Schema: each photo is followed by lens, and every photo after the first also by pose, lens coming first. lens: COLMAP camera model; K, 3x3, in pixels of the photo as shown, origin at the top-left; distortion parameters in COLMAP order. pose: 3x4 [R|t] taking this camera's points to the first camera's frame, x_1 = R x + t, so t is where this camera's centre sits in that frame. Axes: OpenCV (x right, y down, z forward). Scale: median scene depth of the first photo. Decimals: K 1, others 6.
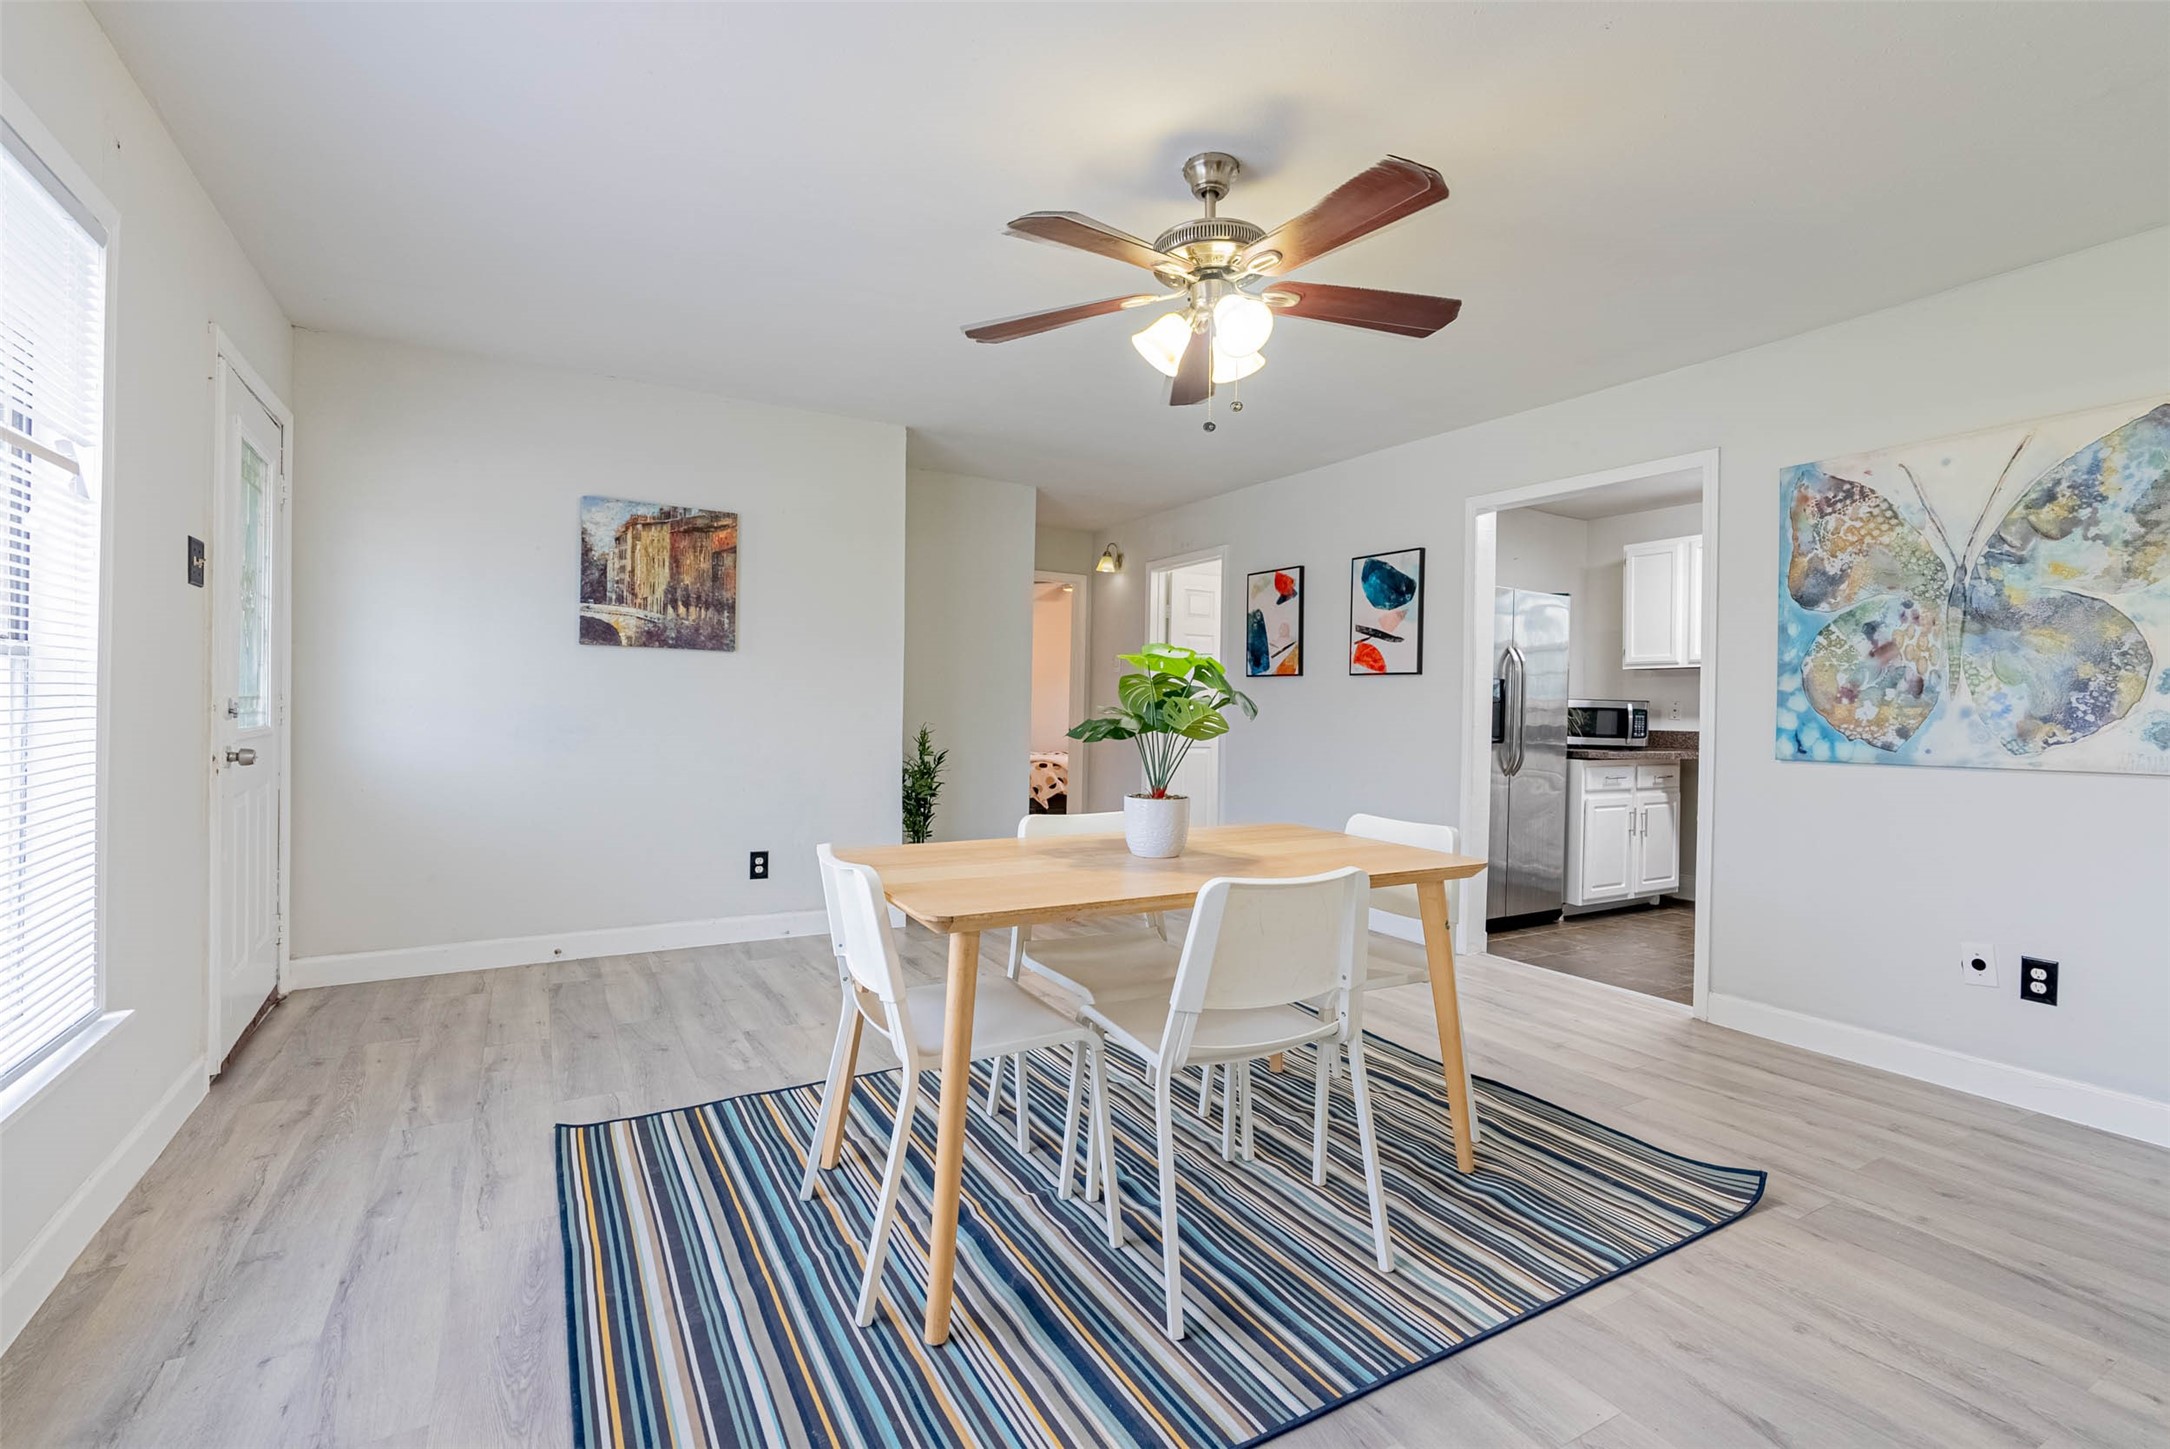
lens RADIAL K [[989.8, 0, 1106.4], [0, 989.8, 713.6], [0, 0, 1]] dist [-0.011601, 0.003646]
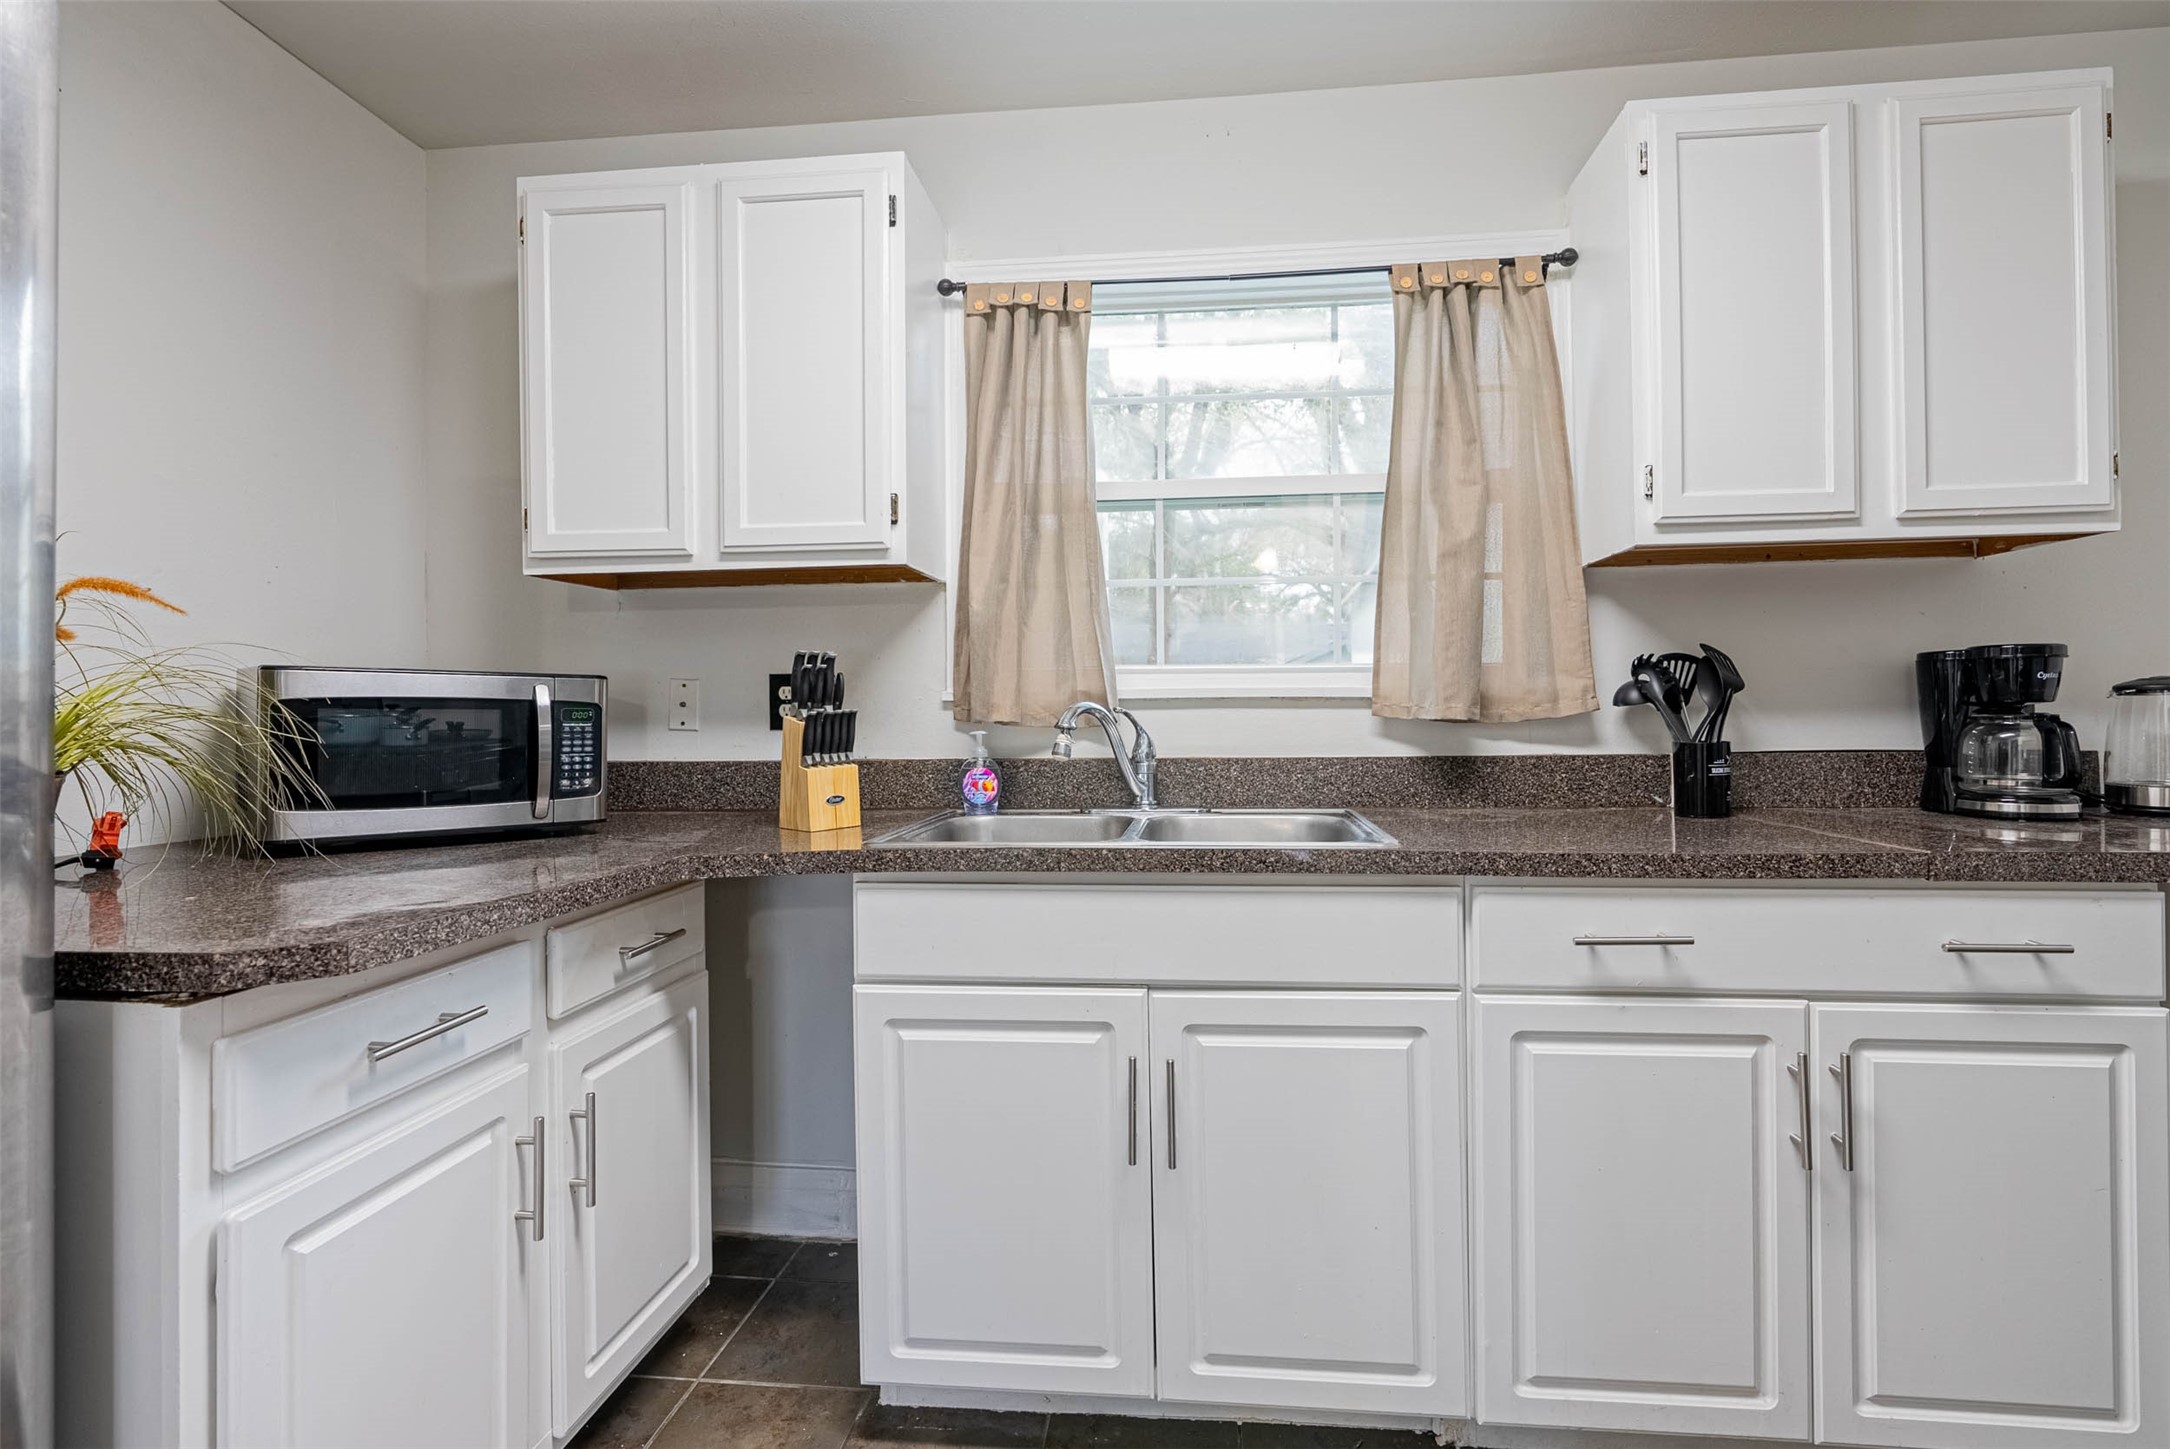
lens RADIAL K [[989.8, 0, 1108.8], [0, 989.8, 713.2], [0, 0, 1]] dist [-0.011601, 0.003646]
pose [[0.594189, -0.023189, 0.803991, 0.702693], [0.021489, 0.999685, 0.012953, -0.002472], [-0.804039, 0.009580, 0.594500, 1.224953]]
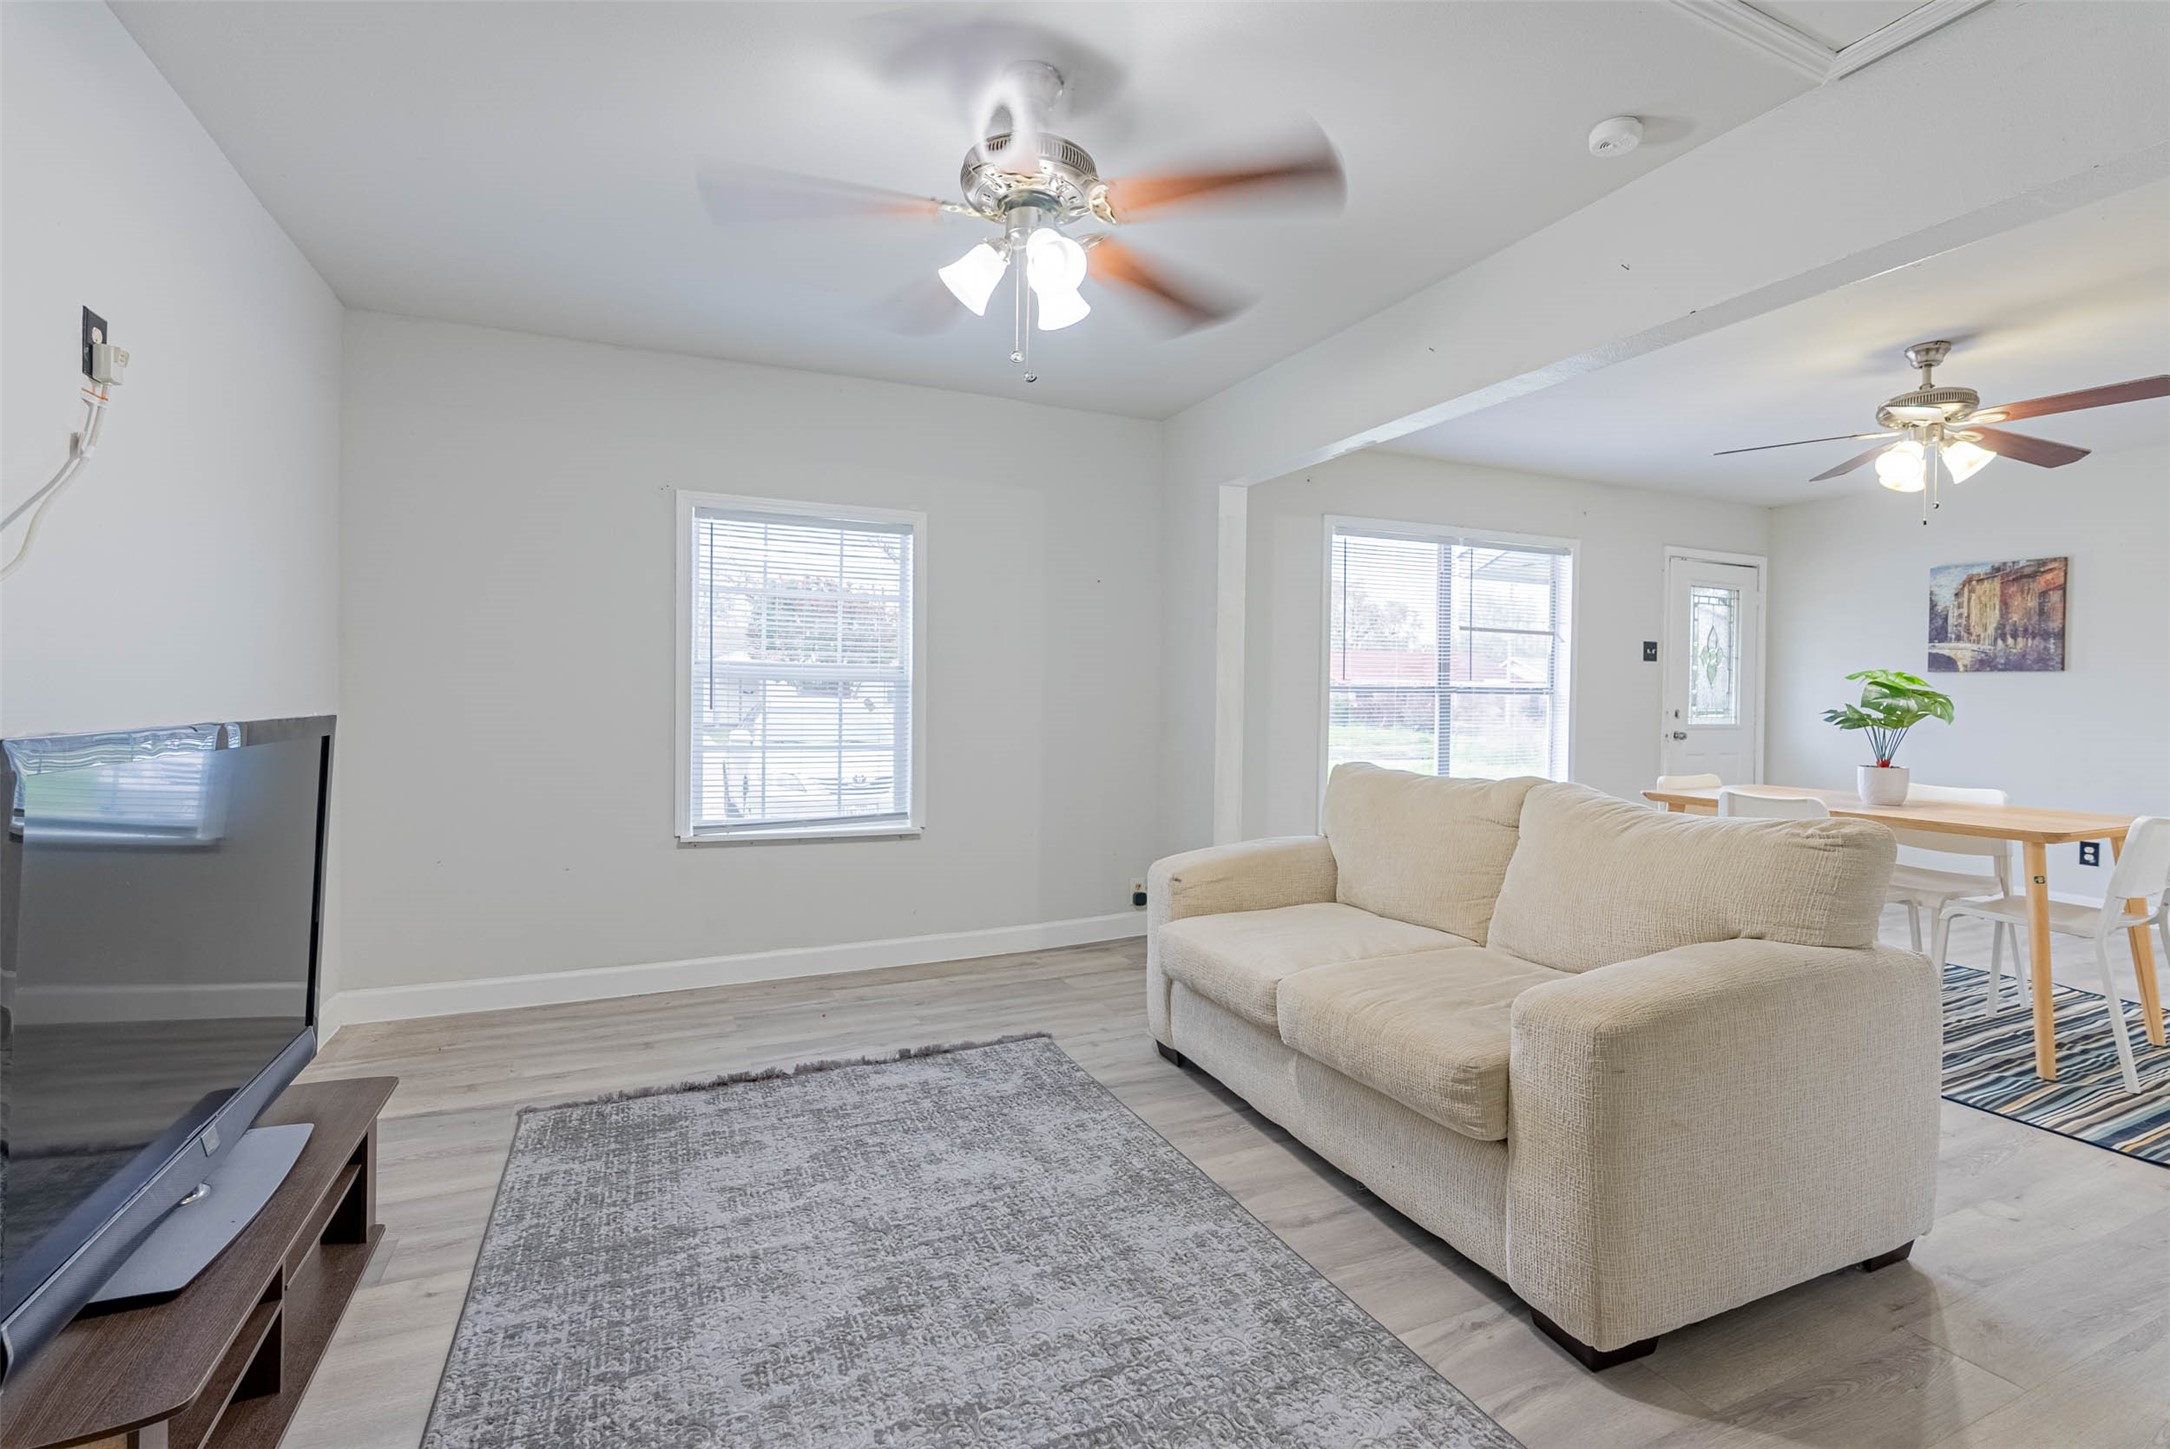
lens RADIAL K [[989.8, 0, 1108.5], [0, 989.8, 712.9], [0, 0, 1]] dist [-0.011601, 0.003646]
pose [[-0.091820, -0.001326, -0.995775, 1.219541], [-0.021415, 0.999770, 0.000643, 0.015978], [0.995545, 0.021383, -0.091827, -0.060487]]
